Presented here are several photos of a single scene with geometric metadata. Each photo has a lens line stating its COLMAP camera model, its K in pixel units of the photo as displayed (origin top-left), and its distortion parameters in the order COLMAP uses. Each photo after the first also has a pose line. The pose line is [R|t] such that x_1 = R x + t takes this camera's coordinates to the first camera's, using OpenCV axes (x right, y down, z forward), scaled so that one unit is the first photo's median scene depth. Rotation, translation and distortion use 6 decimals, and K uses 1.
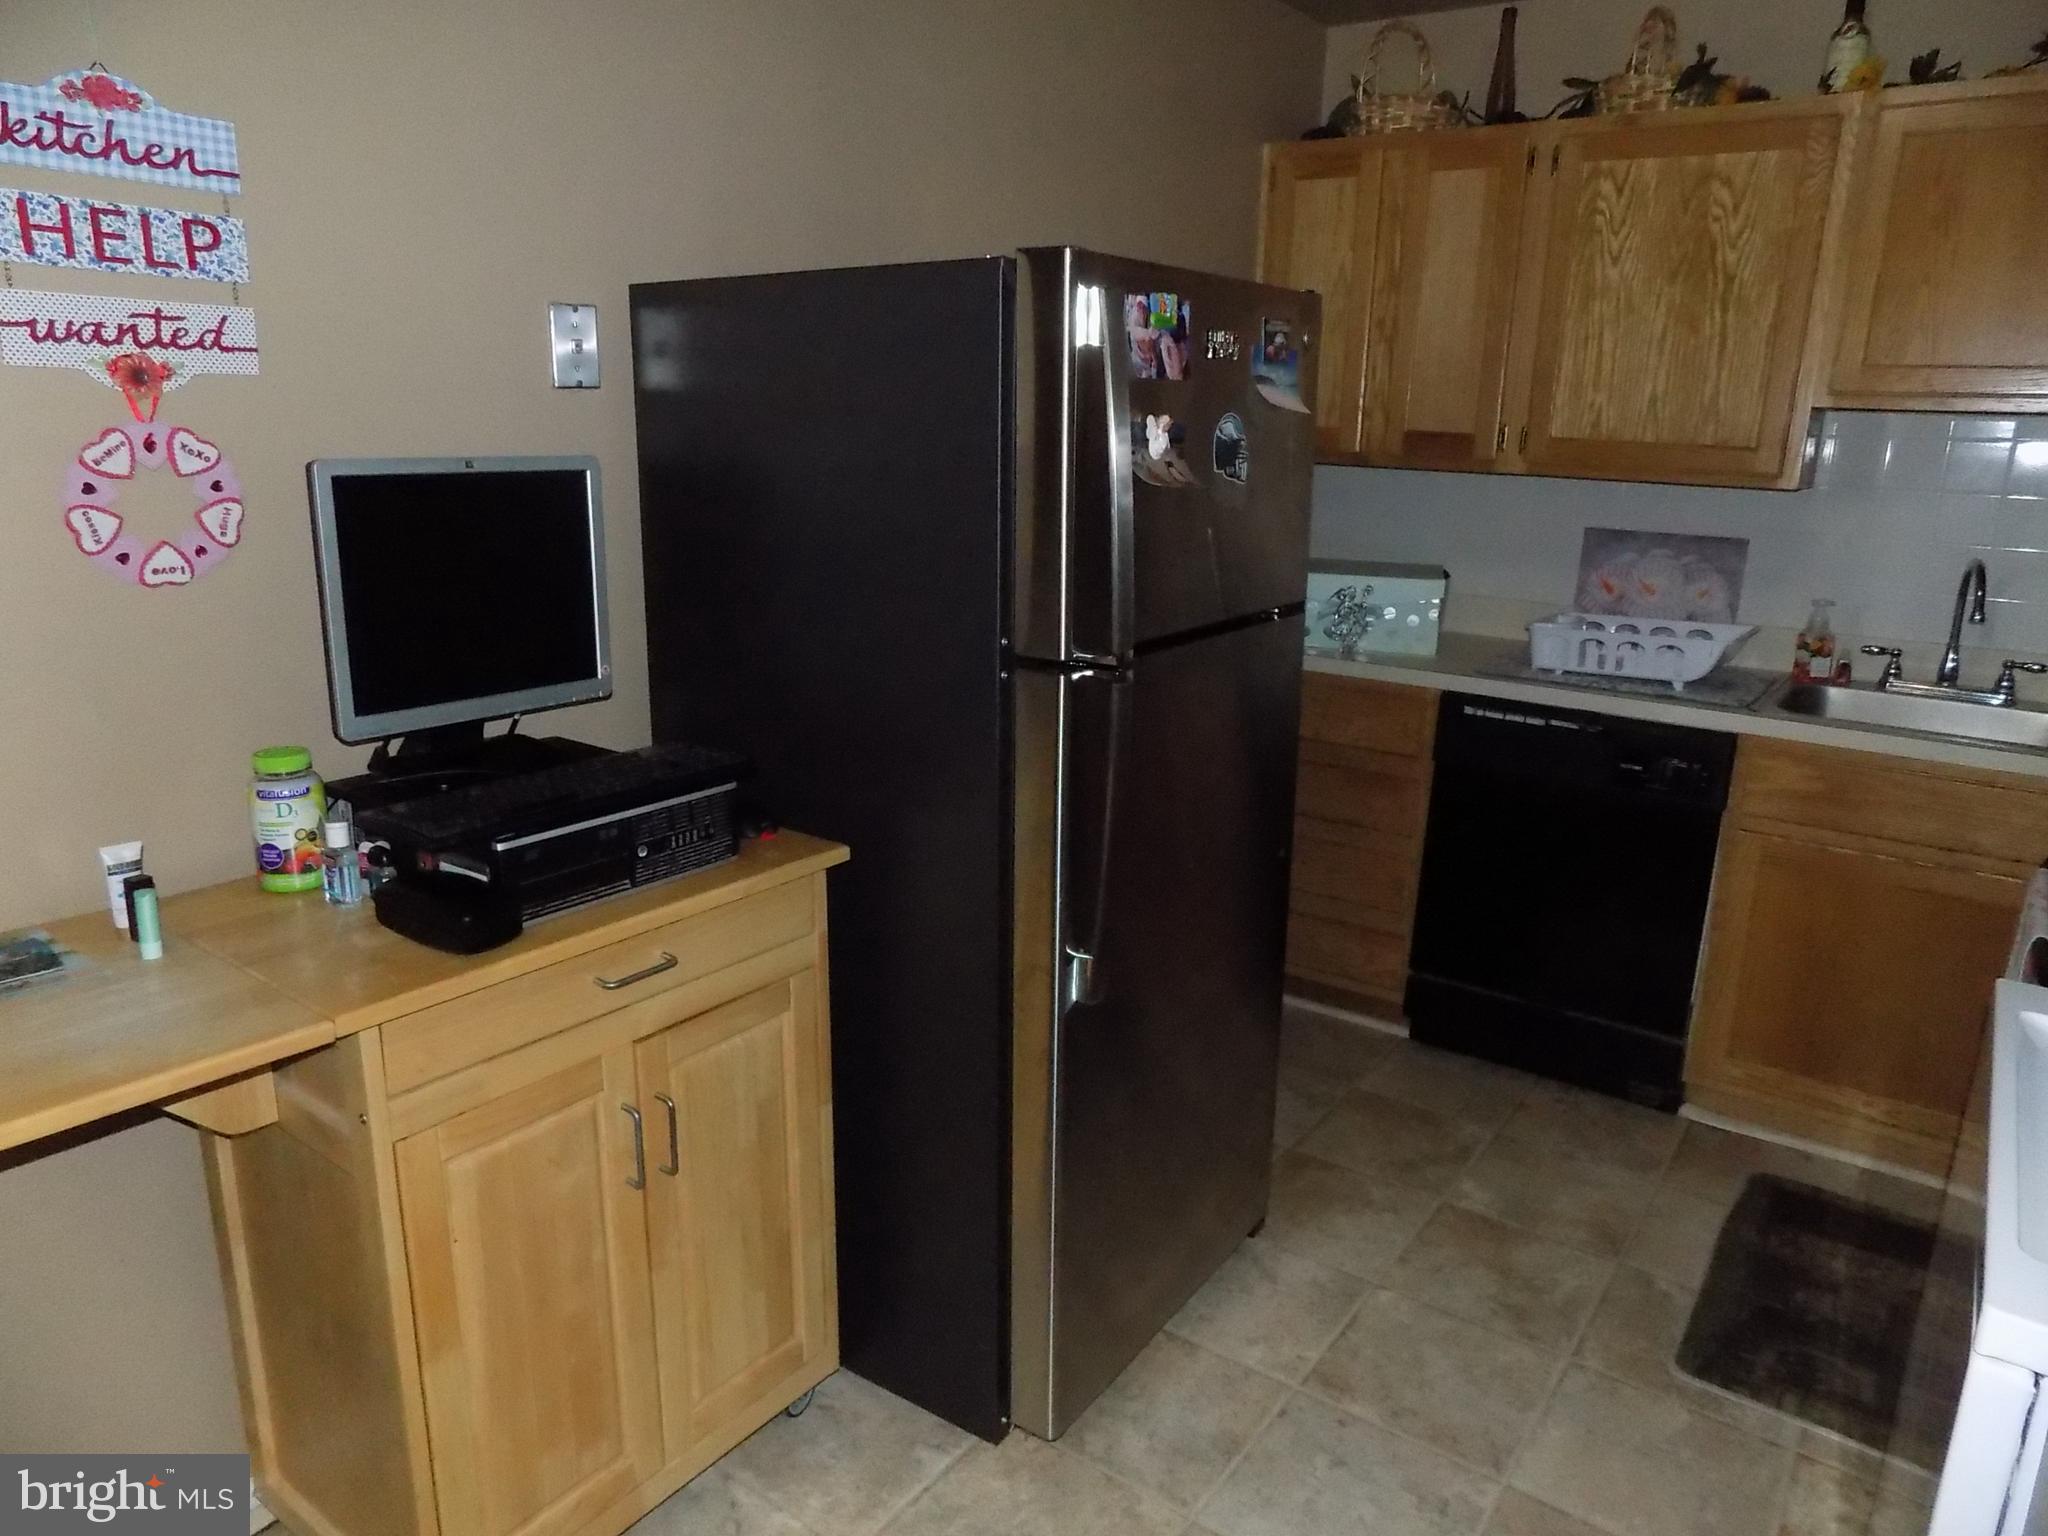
lens RADIAL K [[1386.6, 0, 1026.4], [0, 1386.6, 757.8], [0, 0, 1]] dist [-0.069381, 0.070068]
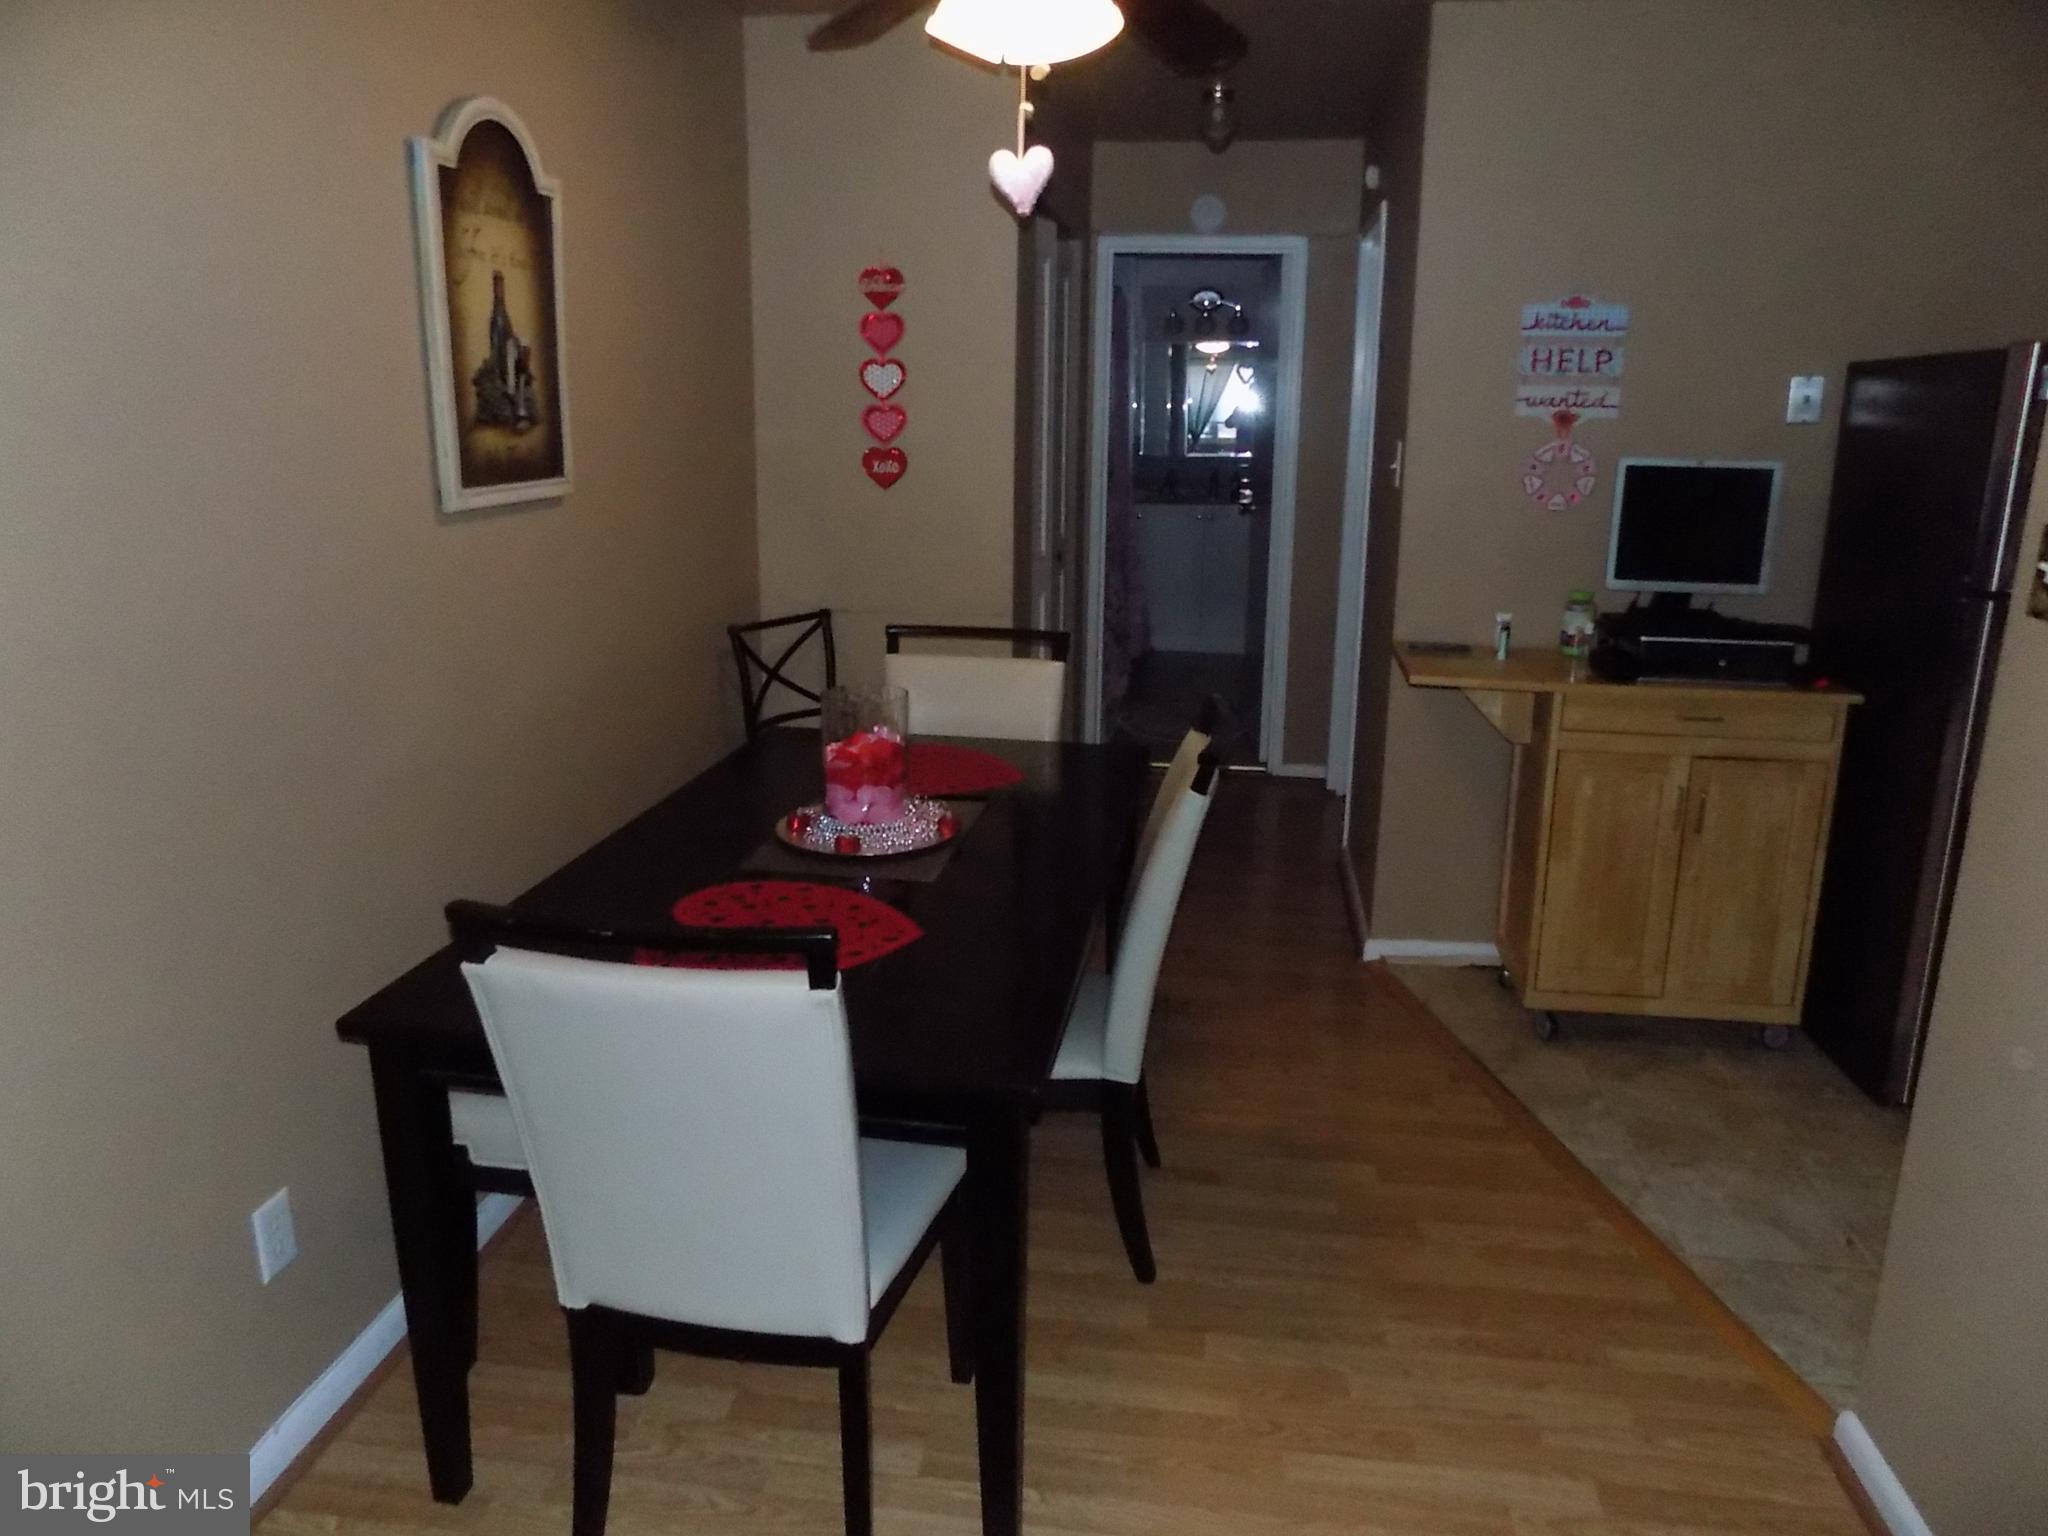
lens RADIAL K [[1386.6, 0, 1039.4], [0, 1386.6, 755.0], [0, 0, 1]] dist [-0.069381, 0.070068]
pose [[0.469345, 0.201576, -0.859699, 0.580207], [-0.216071, 0.970215, 0.109527, 0.116160], [0.856171, 0.134351, 0.498920, -0.468478]]
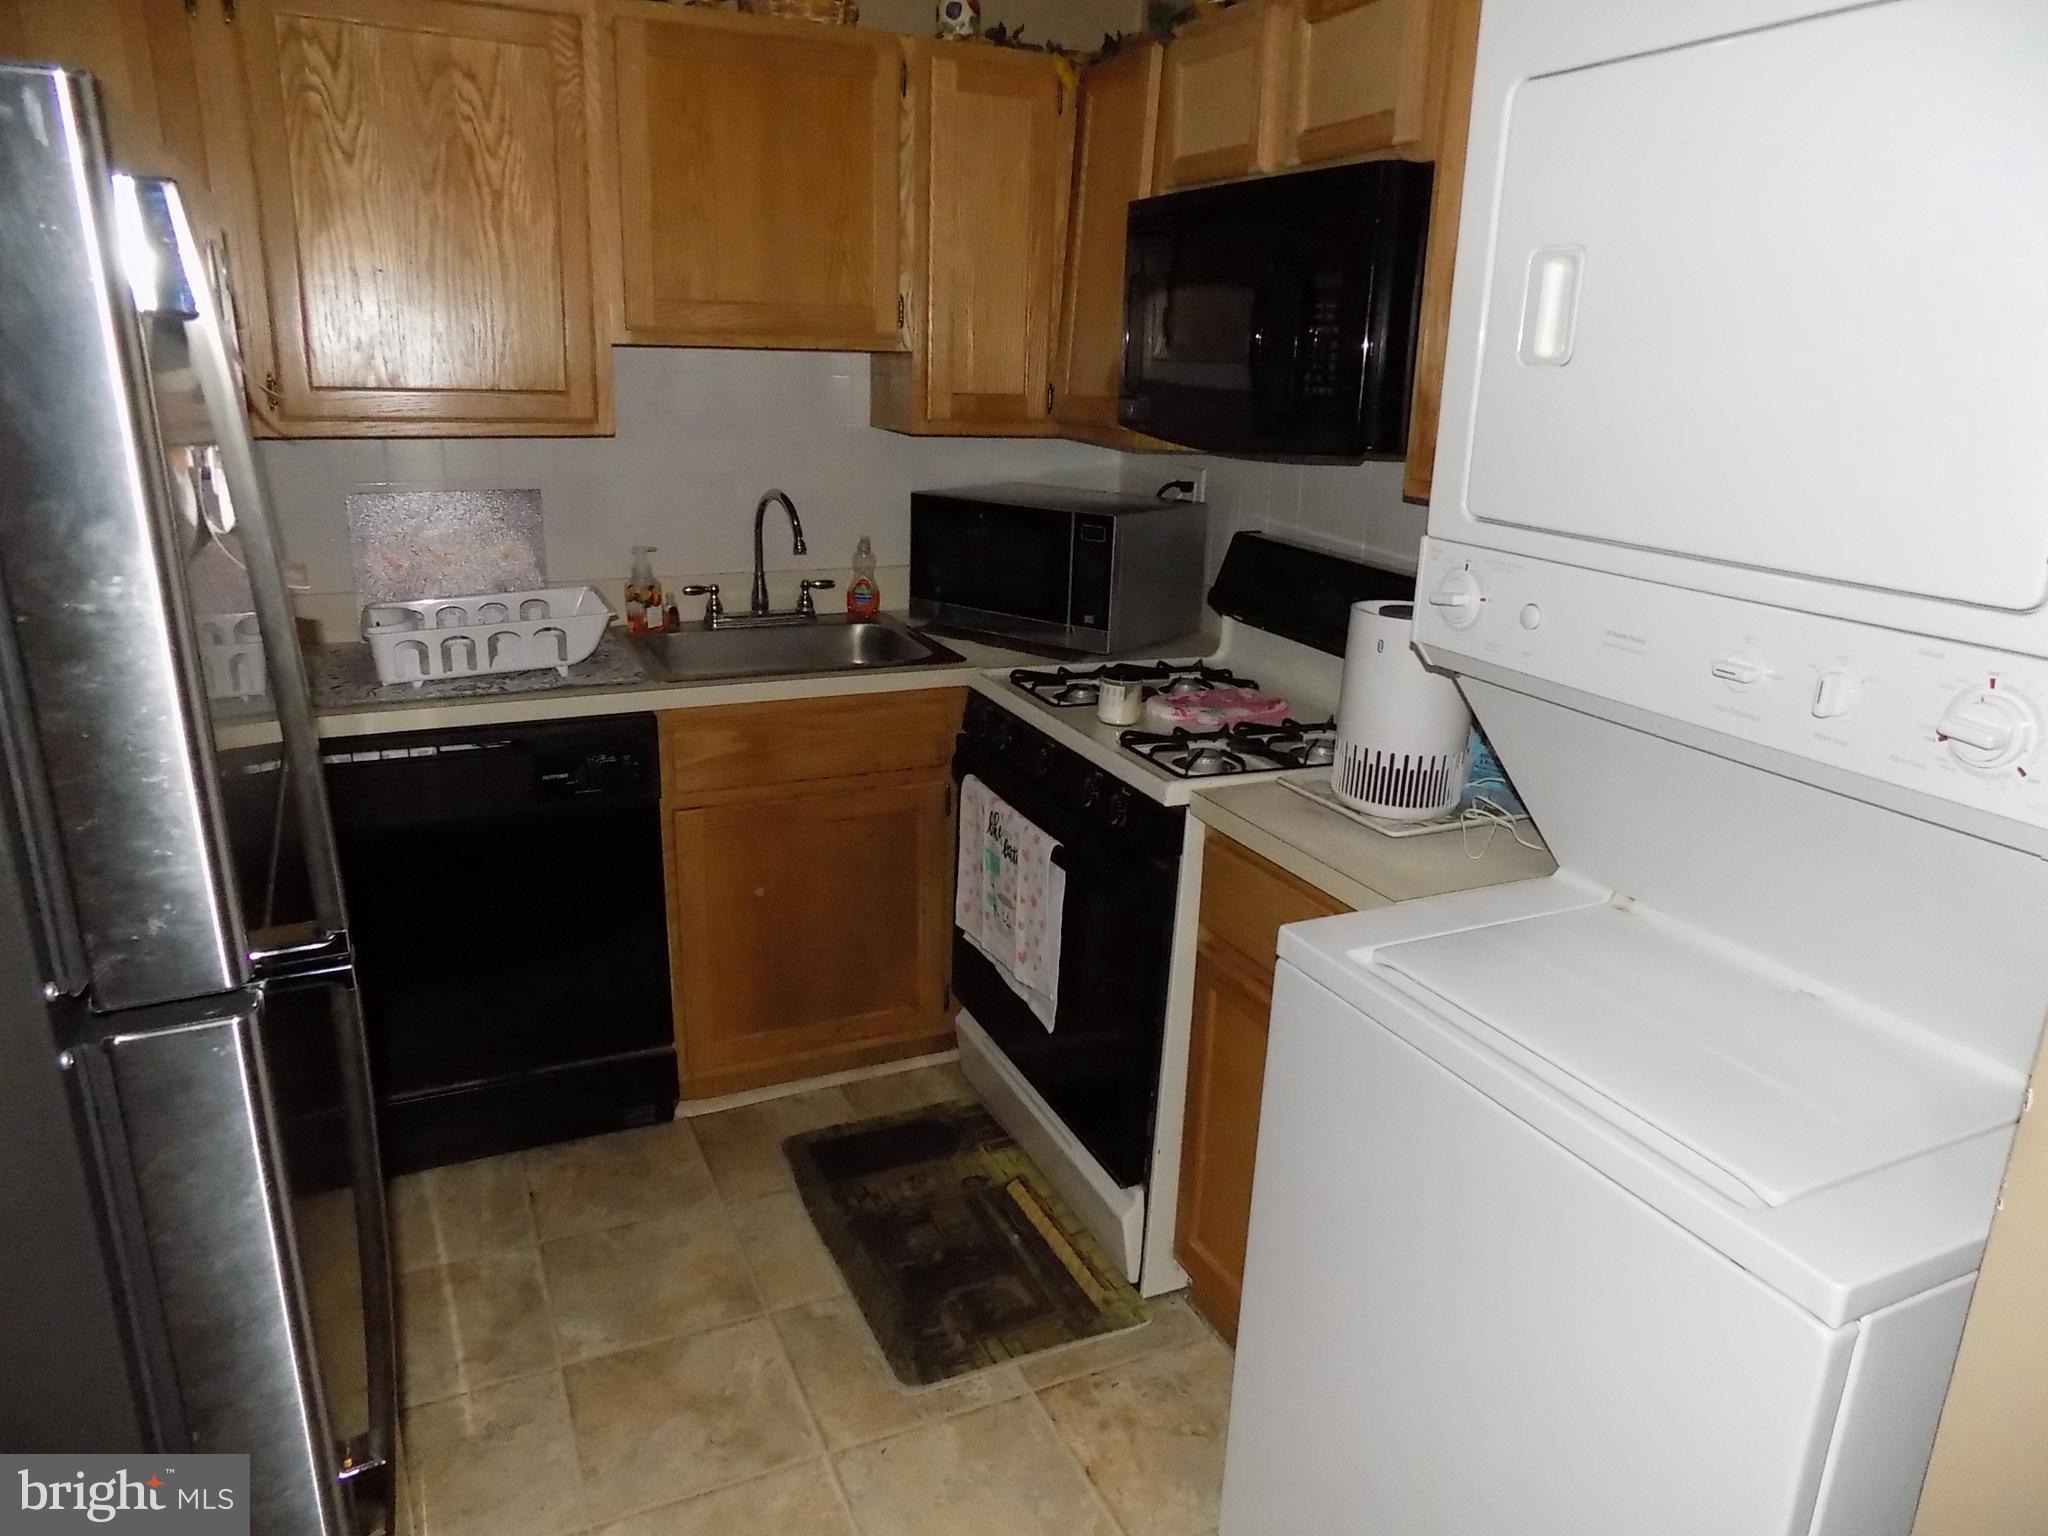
lens RADIAL K [[1386.6, 0, 1031.9], [0, 1386.6, 755.5], [0, 0, 1]] dist [-0.069381, 0.070068]
pose [[0.488658, -0.261824, 0.832263, -0.131349], [0.202922, 0.961857, 0.183448, -0.110035], [-0.848549, 0.079241, 0.523149, 0.321420]]
